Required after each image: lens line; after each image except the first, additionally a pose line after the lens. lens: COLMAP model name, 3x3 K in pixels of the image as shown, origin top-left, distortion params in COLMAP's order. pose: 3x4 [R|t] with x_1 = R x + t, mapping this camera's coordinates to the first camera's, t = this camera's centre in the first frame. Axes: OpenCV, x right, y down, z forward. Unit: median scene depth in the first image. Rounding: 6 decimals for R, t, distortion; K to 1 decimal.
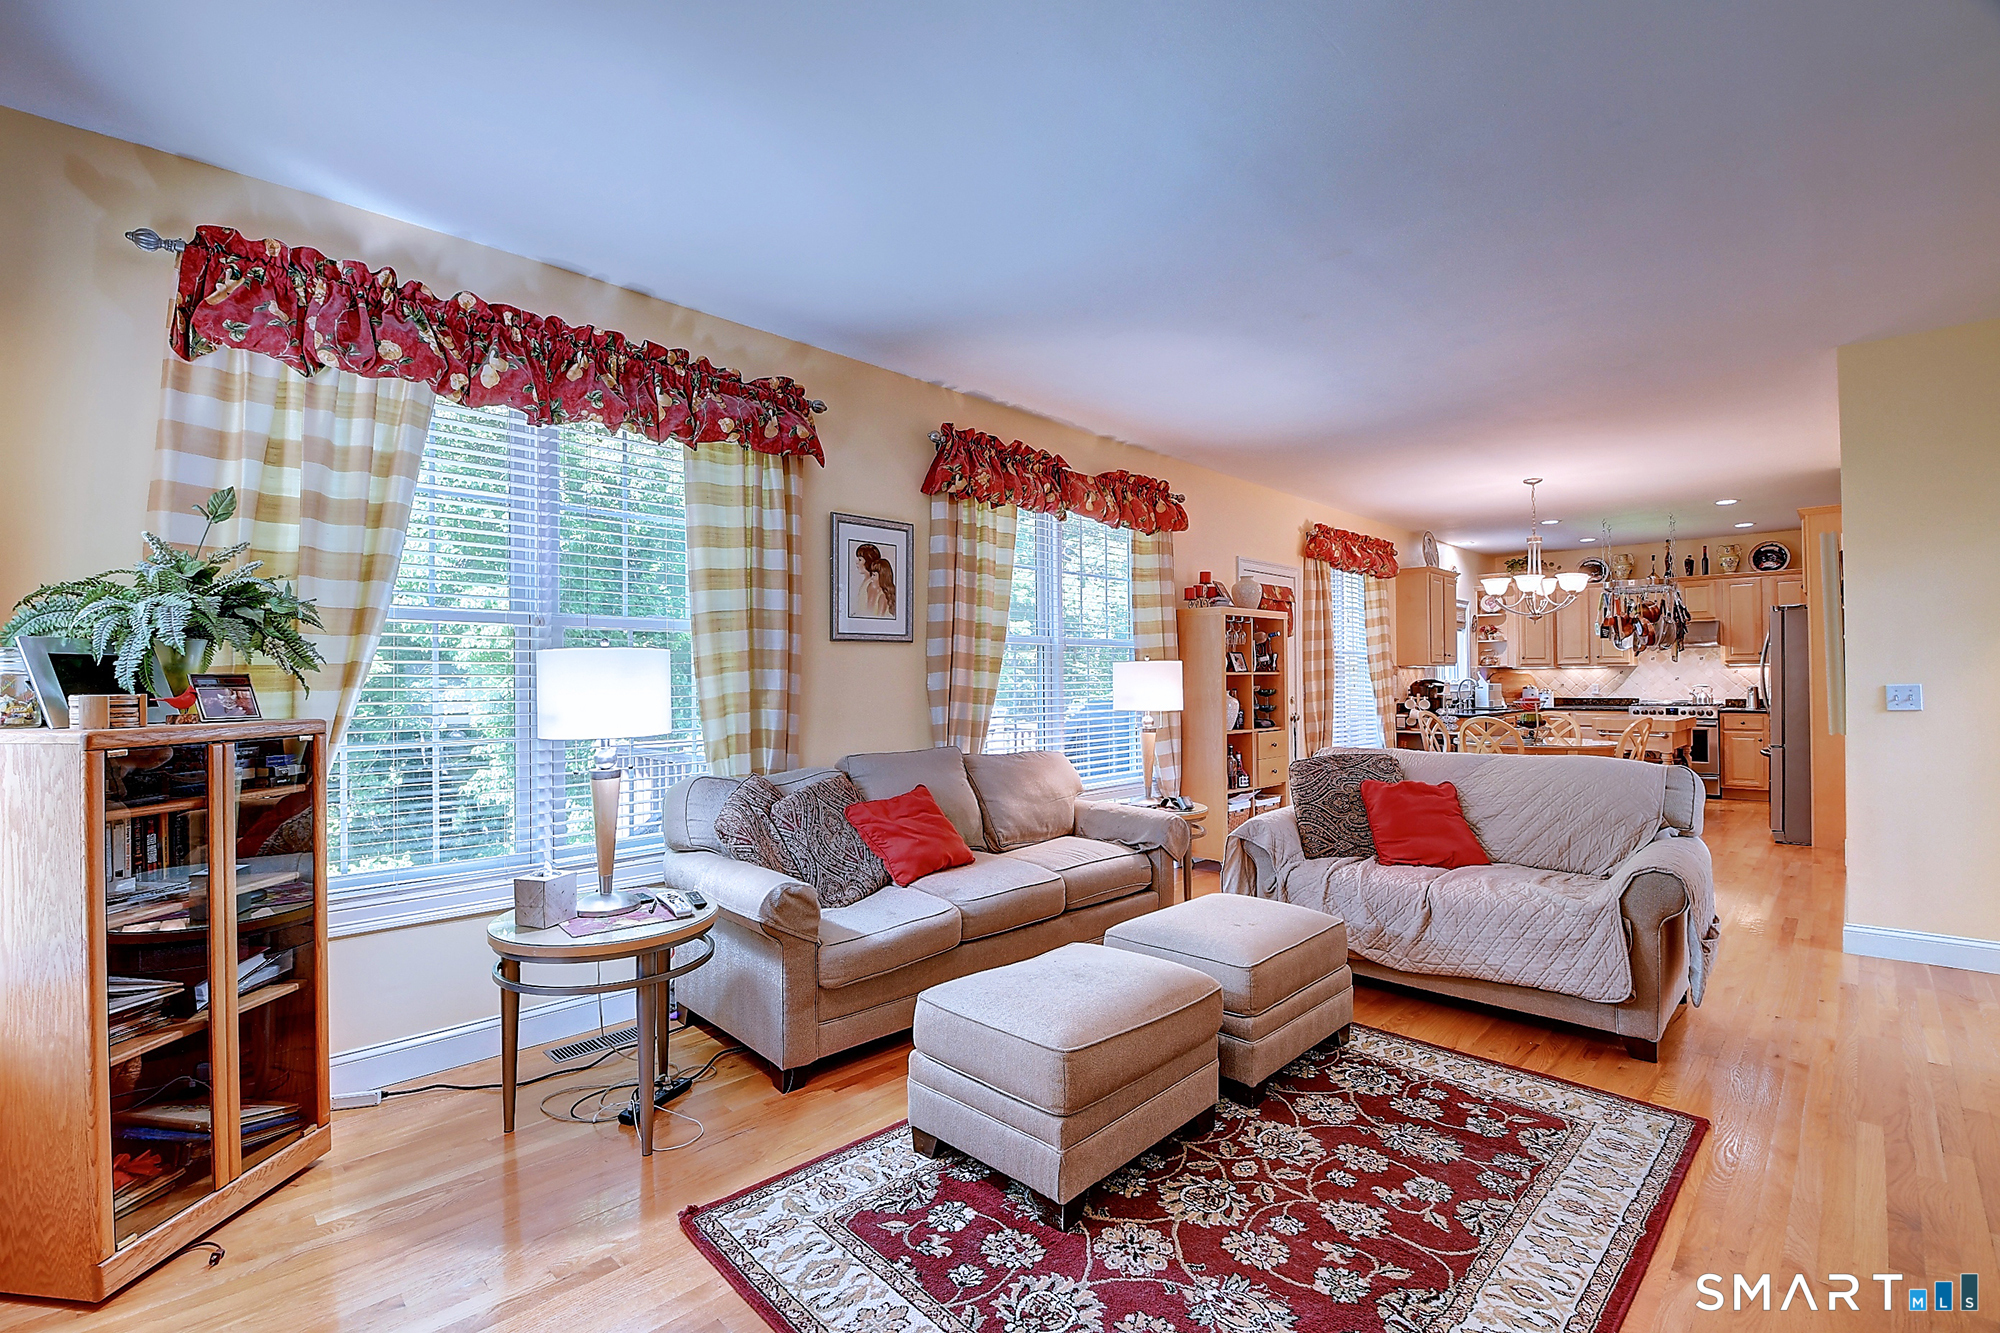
lens RADIAL K [[881.6, 0, 1013.2], [0, 881.6, 633.5], [0, 0, 1]] dist [-0.023800, -0.003418]
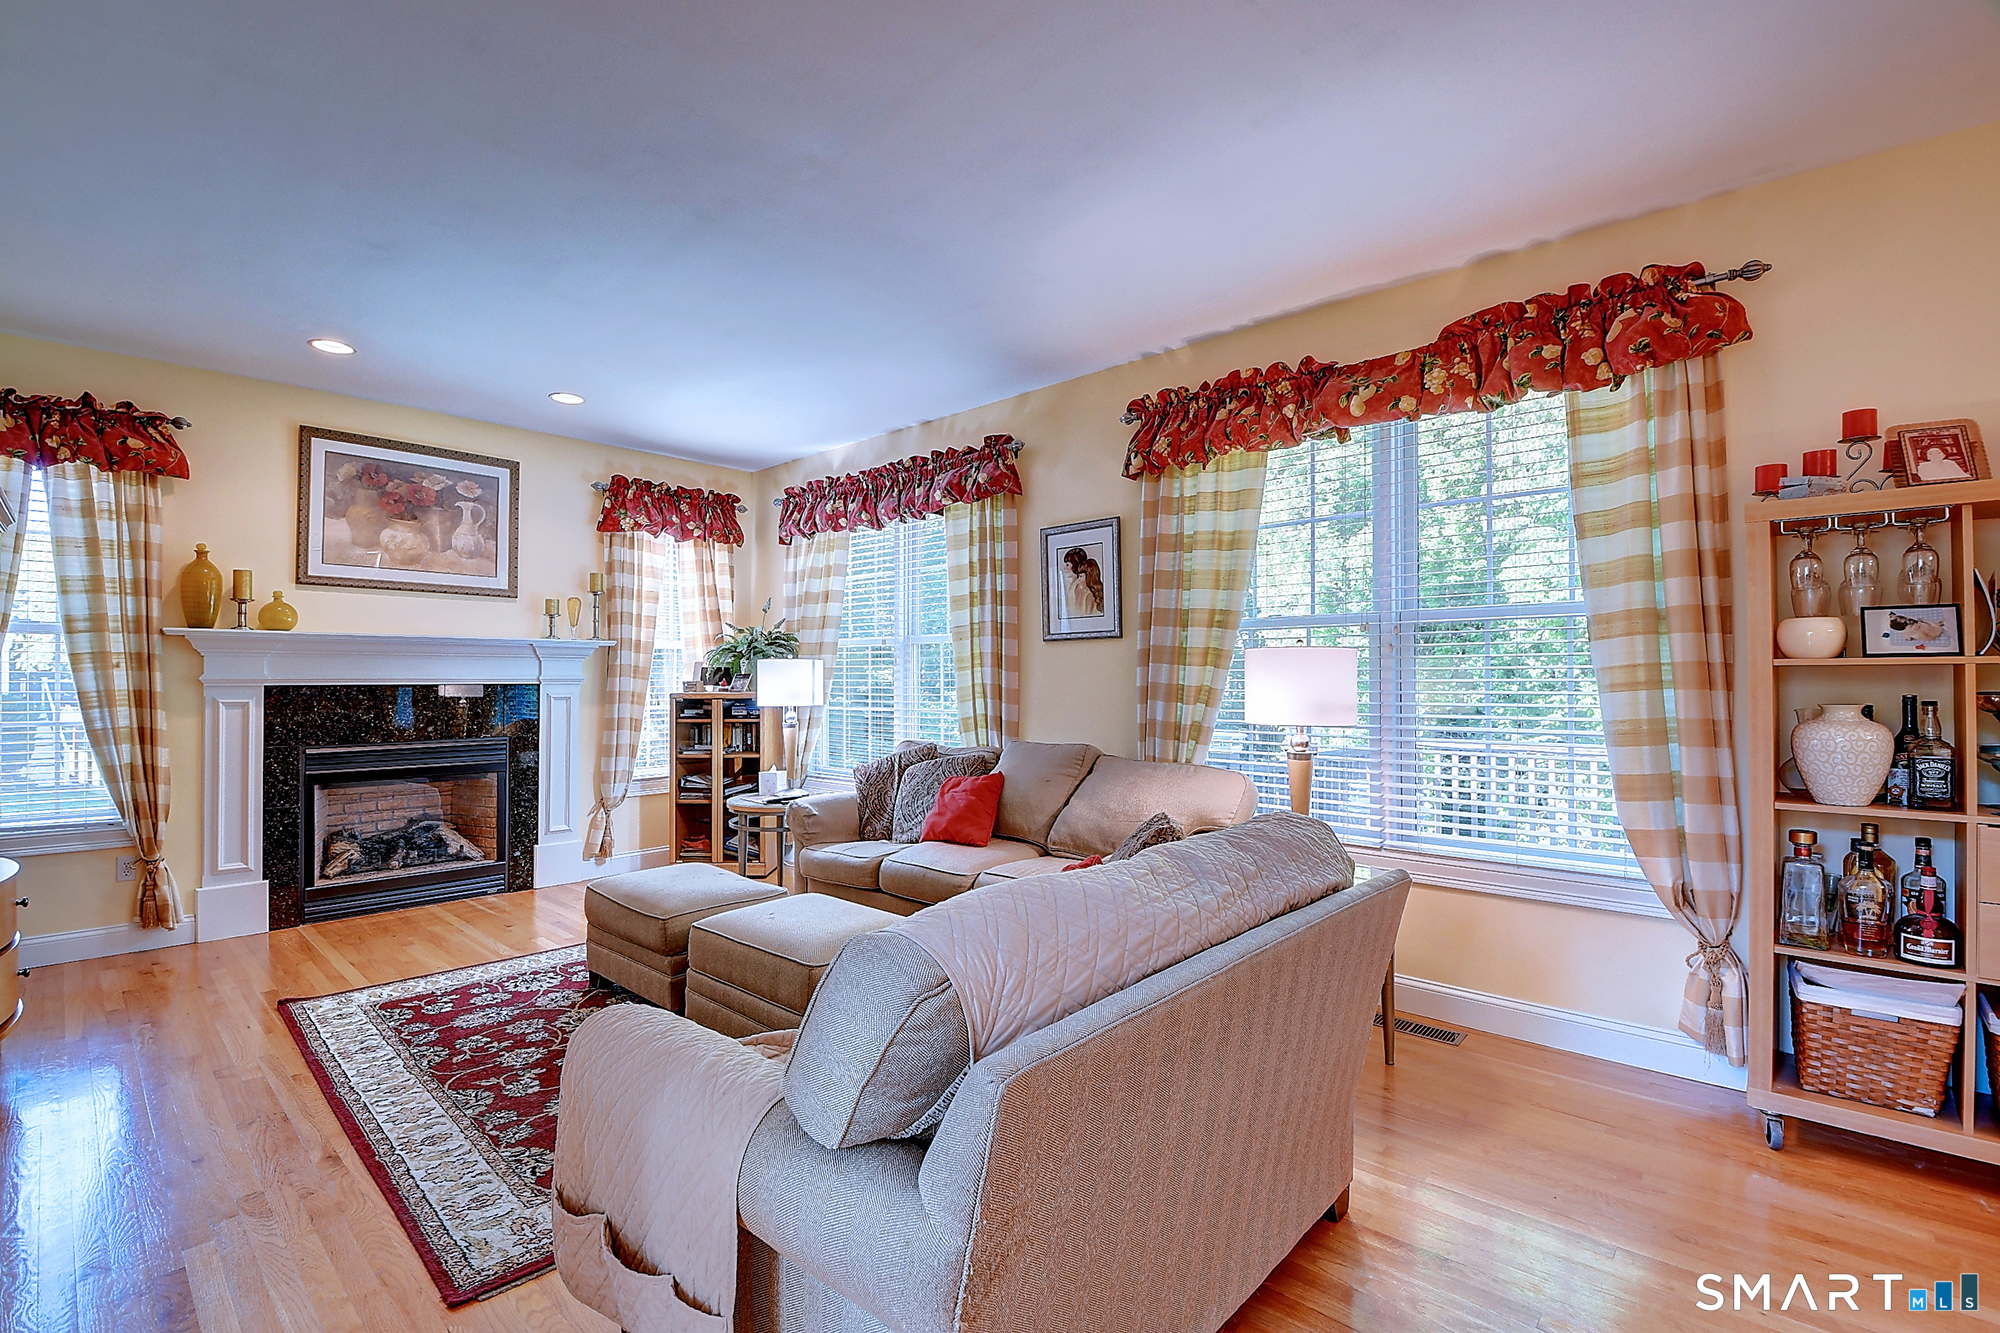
lens RADIAL K [[881.6, 0, 1010.3], [0, 881.6, 671.3], [0, 0, 1]] dist [-0.023800, -0.003418]
pose [[0.045789, 0.011938, -0.998880, 0.922777], [0.073344, 0.997190, 0.015280, 0.025741], [0.996255, -0.073961, 0.044785, 0.876787]]
